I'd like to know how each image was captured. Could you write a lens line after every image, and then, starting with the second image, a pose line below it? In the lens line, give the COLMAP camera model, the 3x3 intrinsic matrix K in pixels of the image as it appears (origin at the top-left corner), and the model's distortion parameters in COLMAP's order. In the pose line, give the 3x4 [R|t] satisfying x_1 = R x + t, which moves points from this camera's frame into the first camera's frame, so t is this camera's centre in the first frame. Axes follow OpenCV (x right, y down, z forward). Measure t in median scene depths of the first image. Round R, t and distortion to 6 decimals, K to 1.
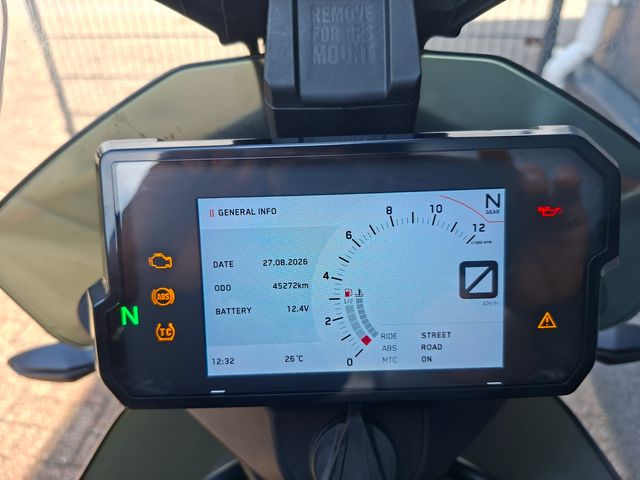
lens RADIAL K [[461.3, 0, 317.6], [0, 461.3, 238.2], [0, 0, 1]] dist [0.049464, -0.032898]
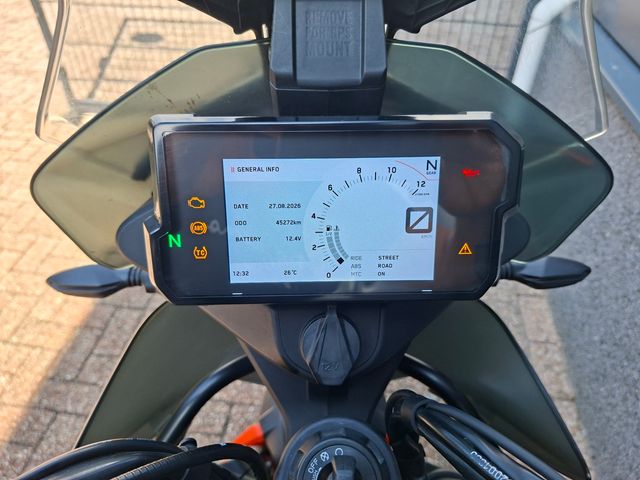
lens RADIAL K [[461.3, 0, 316.6], [0, 461.3, 243.3], [0, 0, 1]] dist [0.049464, -0.032898]
pose [[0.999442, 0.016158, 0.029247, -0.012057], [-0.020259, 0.989100, 0.145844, -0.040585], [-0.026572, -0.146355, 0.988875, -0.401287]]
